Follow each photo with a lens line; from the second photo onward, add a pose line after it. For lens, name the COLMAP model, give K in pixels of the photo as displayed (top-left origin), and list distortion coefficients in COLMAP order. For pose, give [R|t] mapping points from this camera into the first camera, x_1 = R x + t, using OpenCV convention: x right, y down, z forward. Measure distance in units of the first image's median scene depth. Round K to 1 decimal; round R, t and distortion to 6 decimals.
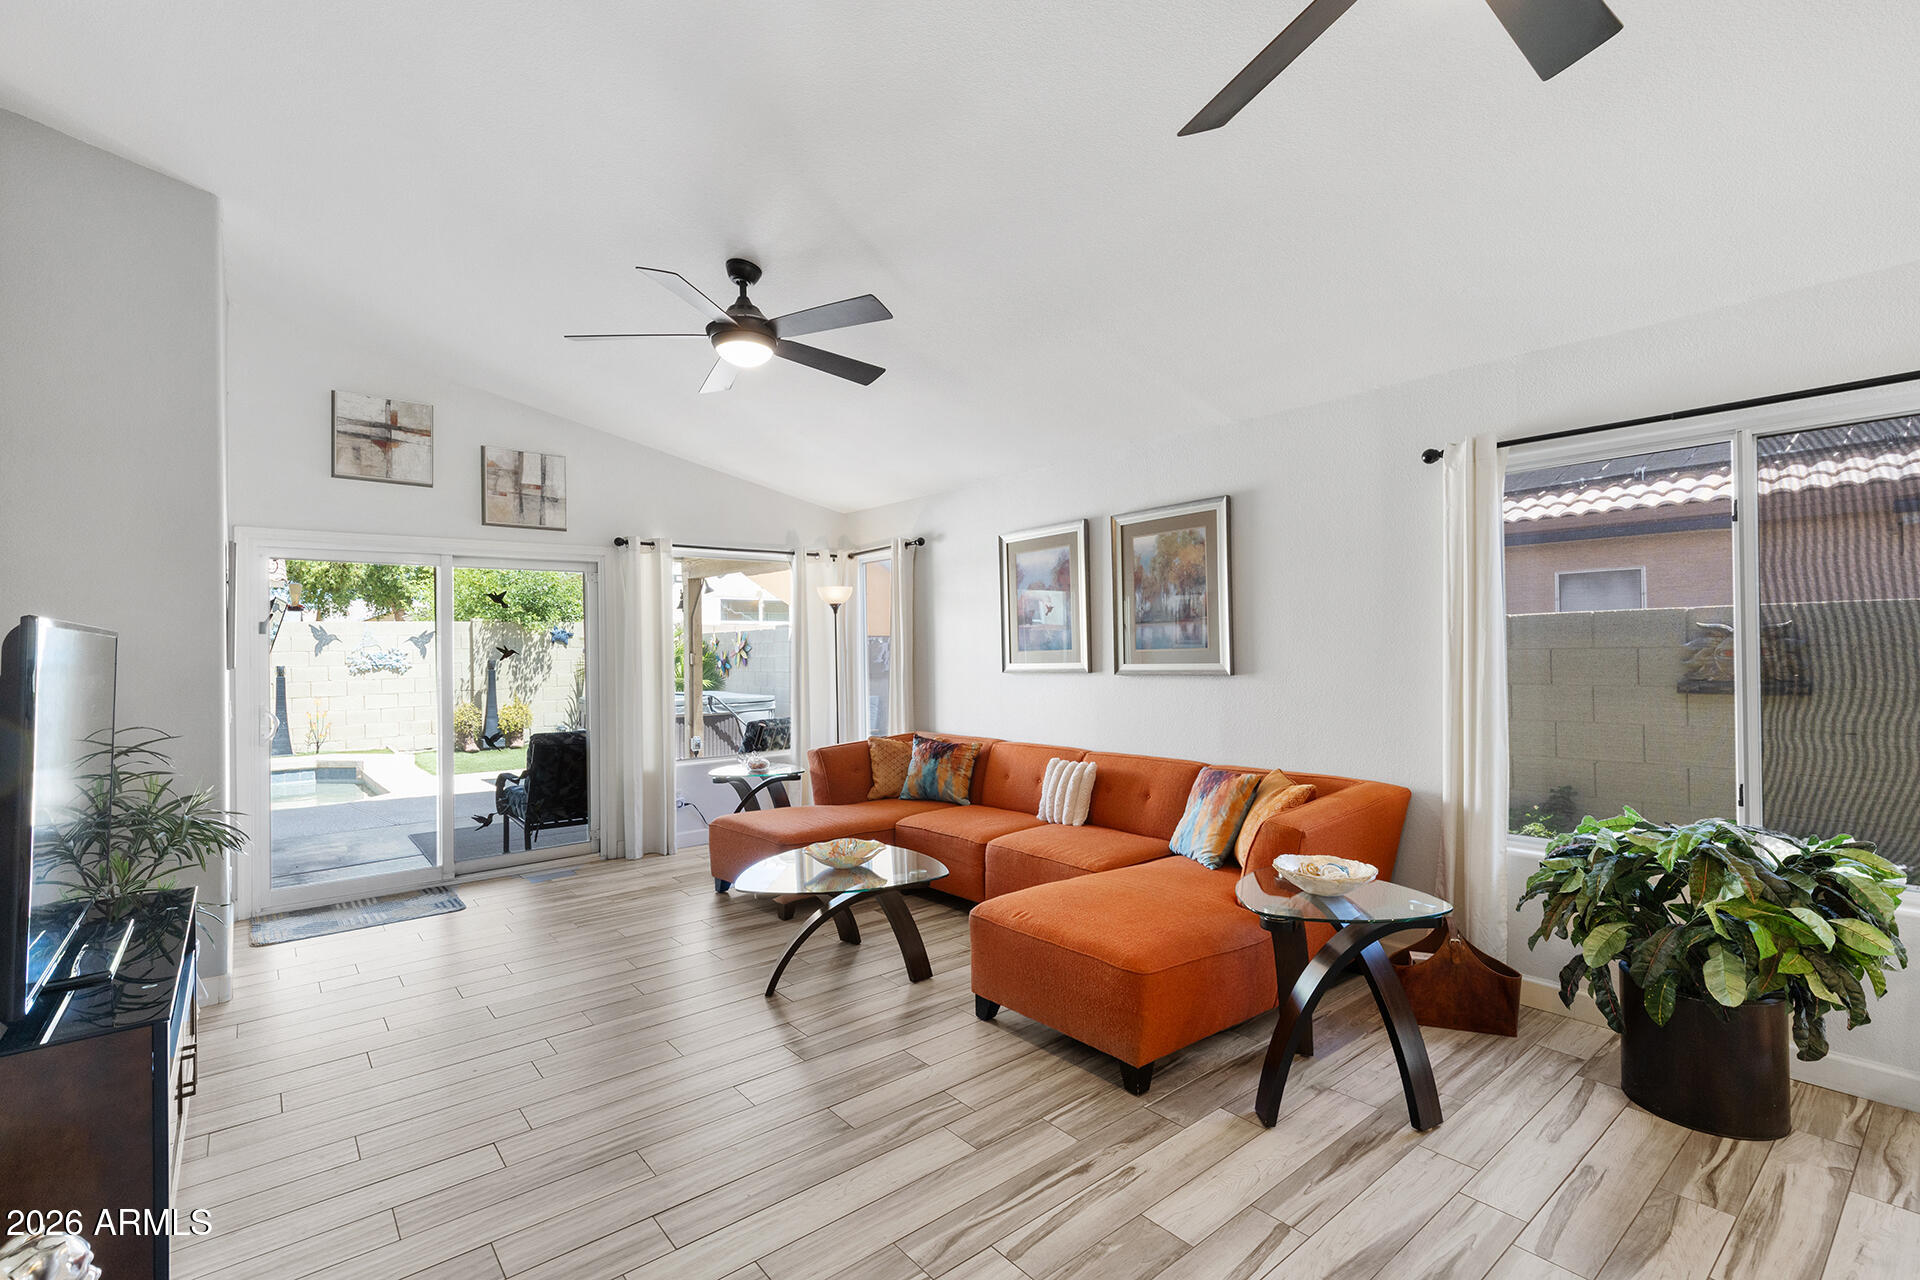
lens RADIAL K [[860.9, 0, 954.8], [0, 860.9, 645.3], [0, 0, 1]] dist [0.004272, 0.000798]
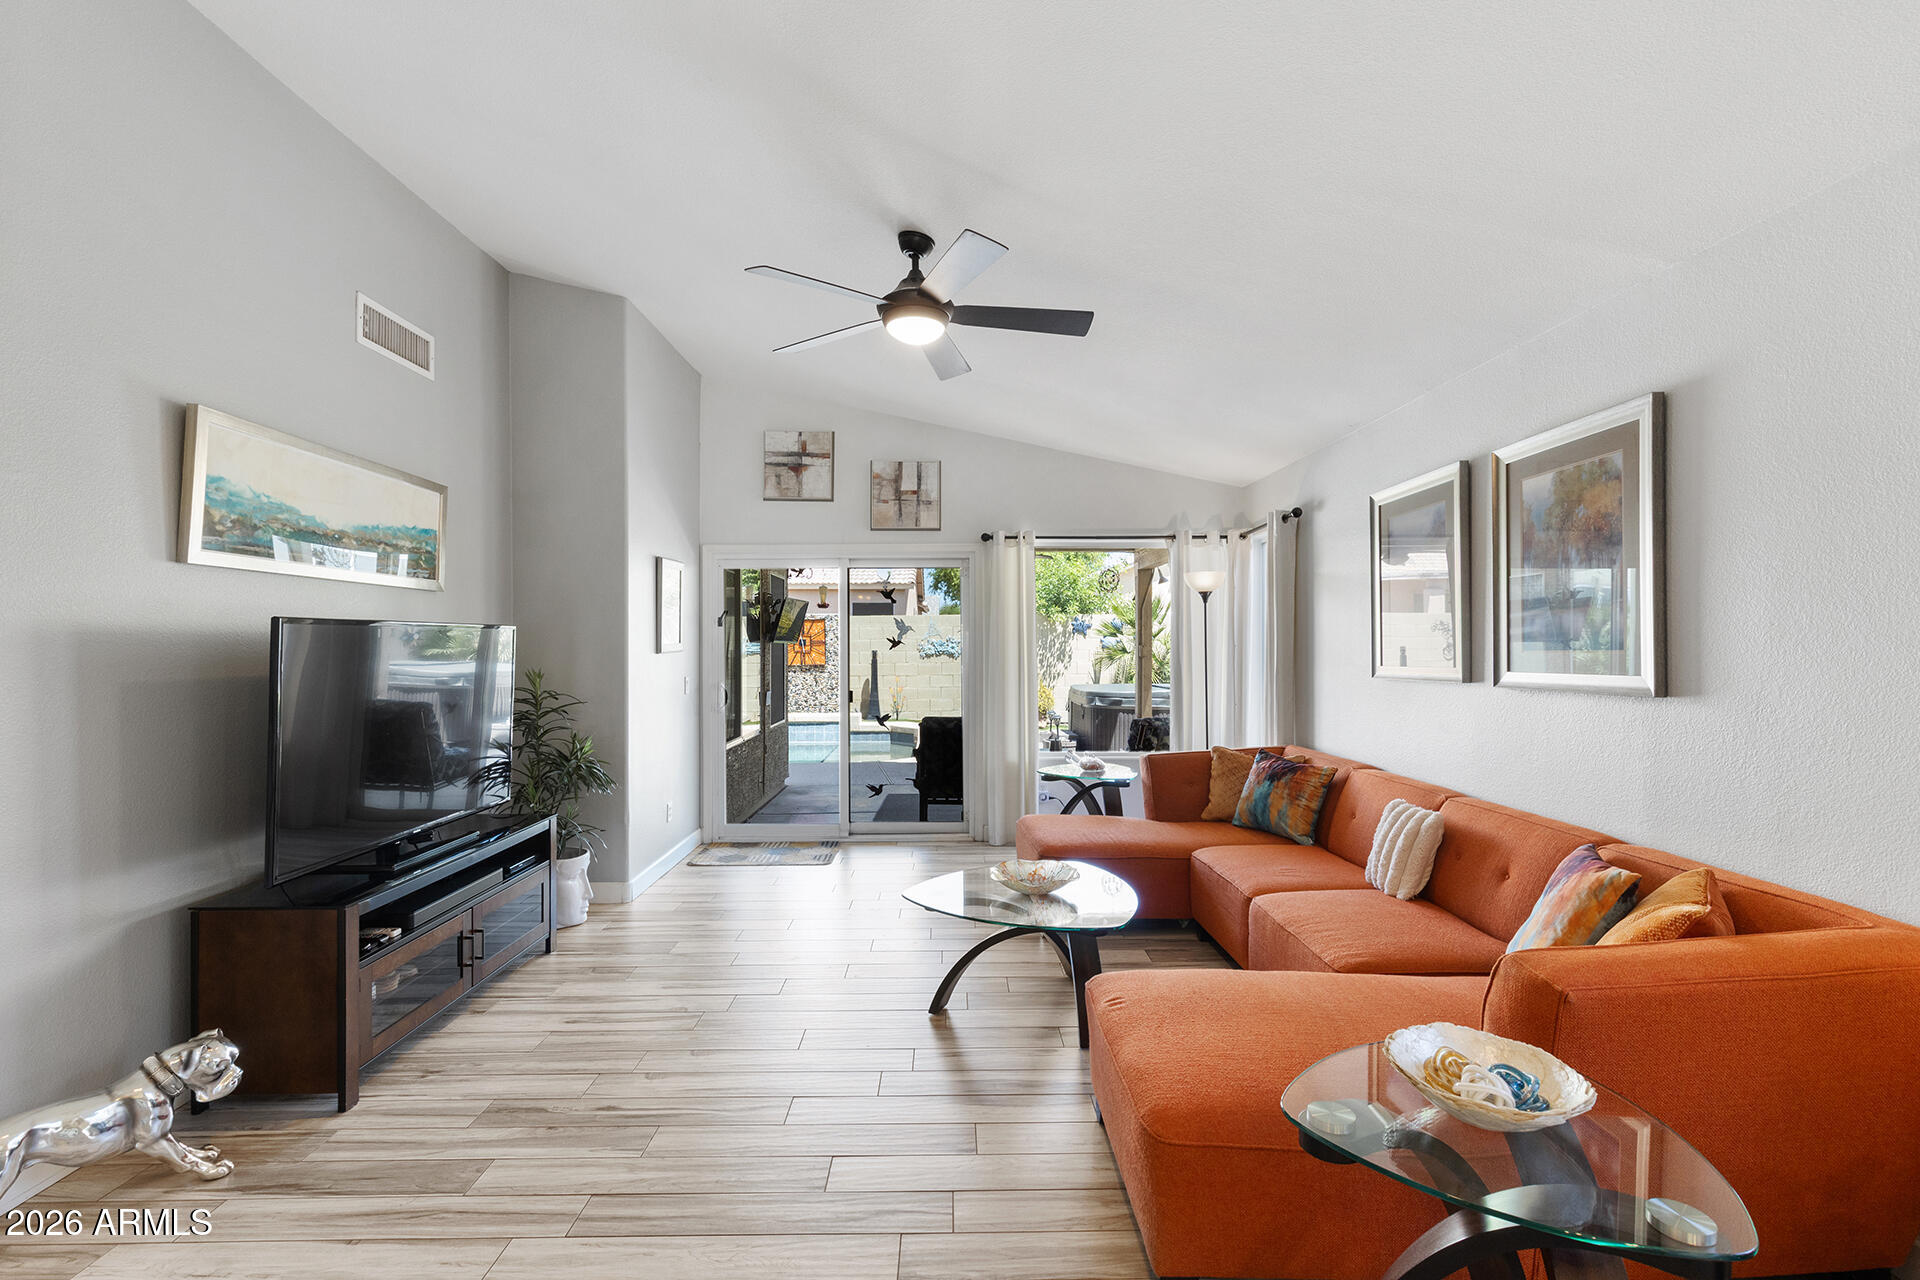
lens RADIAL K [[860.9, 0, 955.6], [0, 860.9, 644.6], [0, 0, 1]] dist [0.004272, 0.000798]
pose [[0.777722, 0.013224, -0.628469, 0.252875], [-0.006739, 0.999897, 0.012701, -0.004446], [0.628572, -0.005642, 0.777731, 0.189132]]
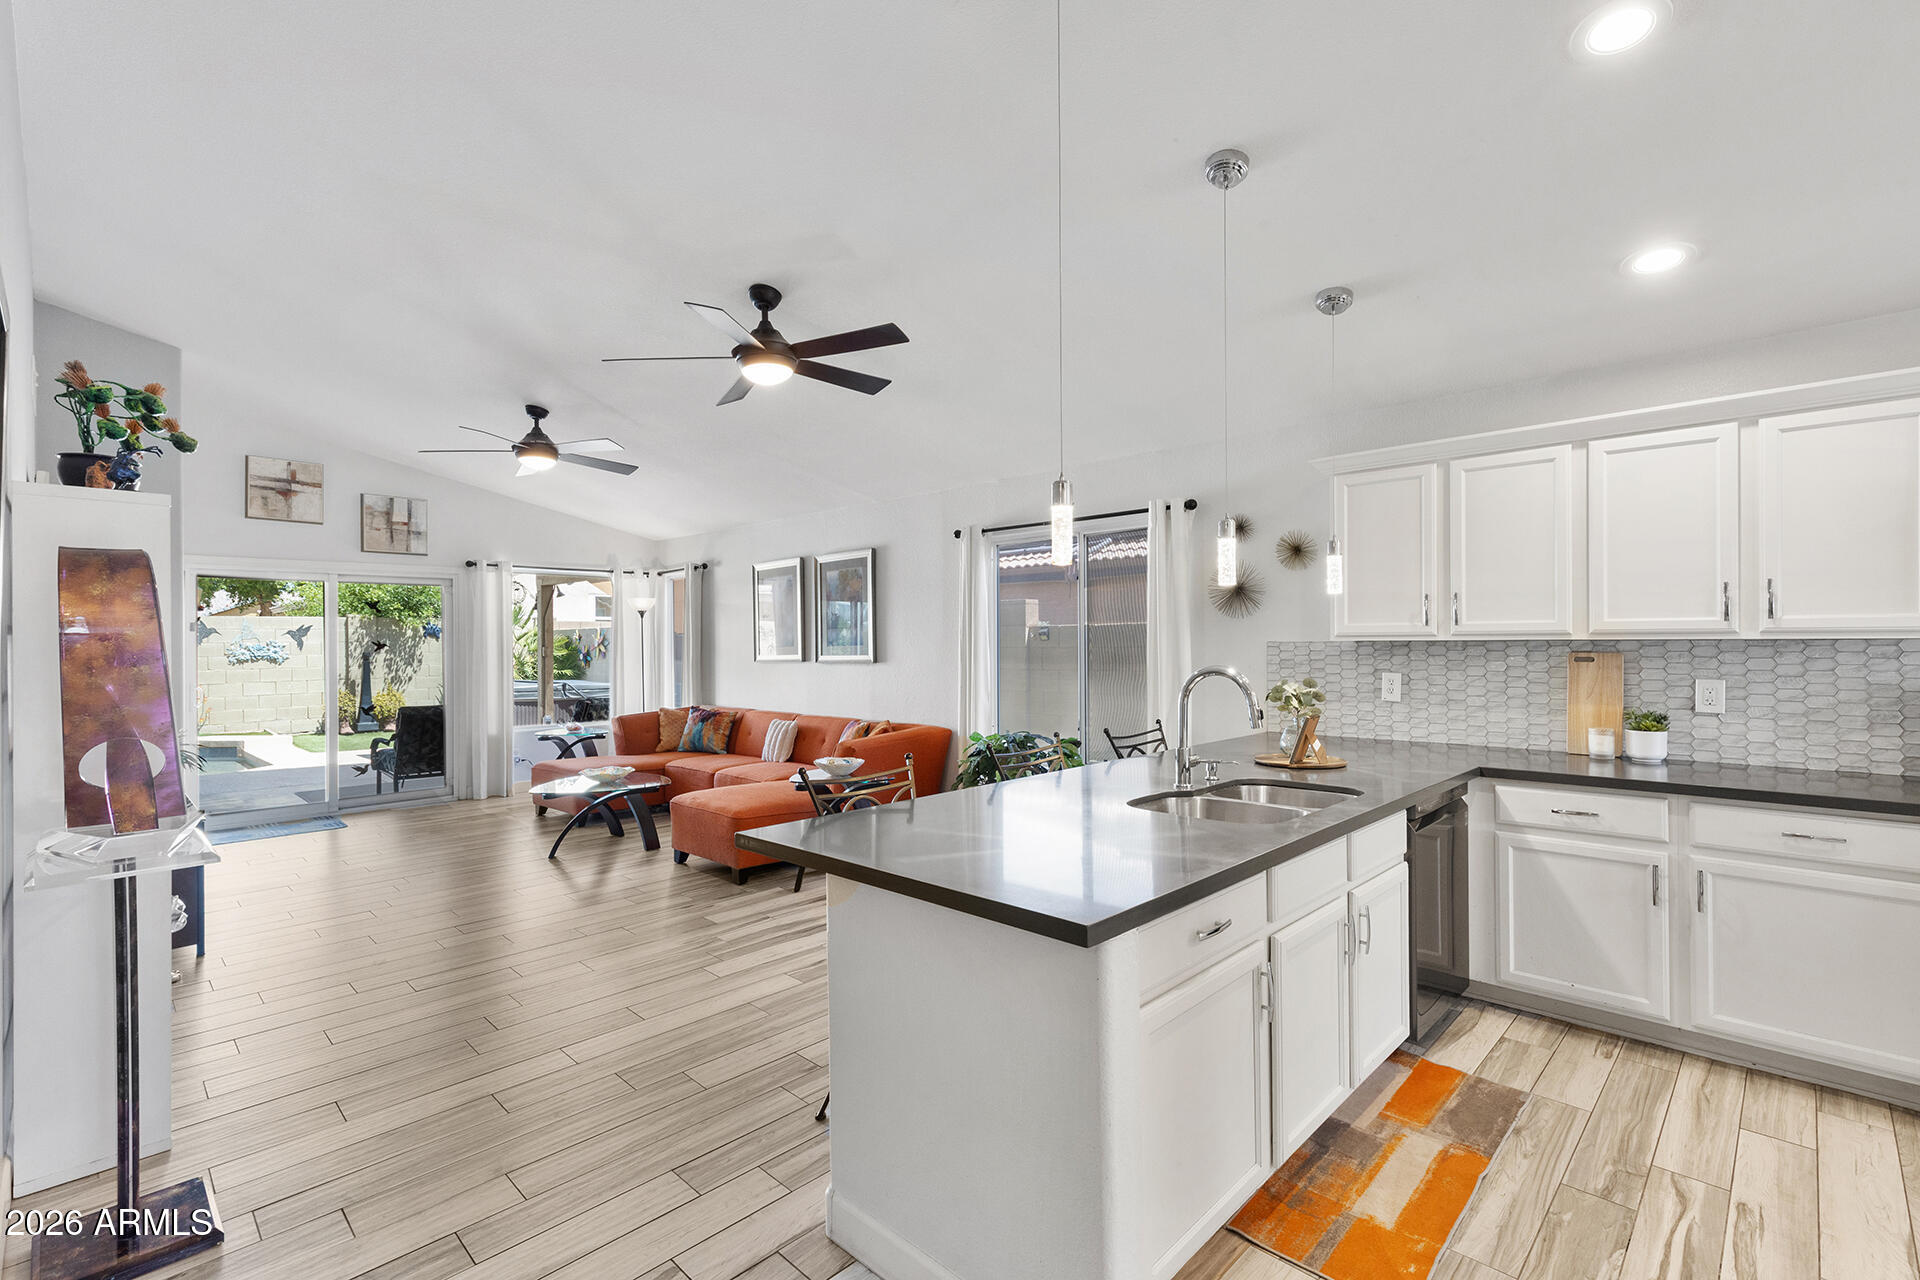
lens RADIAL K [[860.9, 0, 954.9], [0, 860.9, 641.8], [0, 0, 1]] dist [0.004272, 0.000798]
pose [[0.994253, 0.006251, 0.106875, 0.238431], [-0.006342, 0.999980, 0.000505, -0.004171], [-0.106869, -0.001180, 0.994272, -0.453581]]
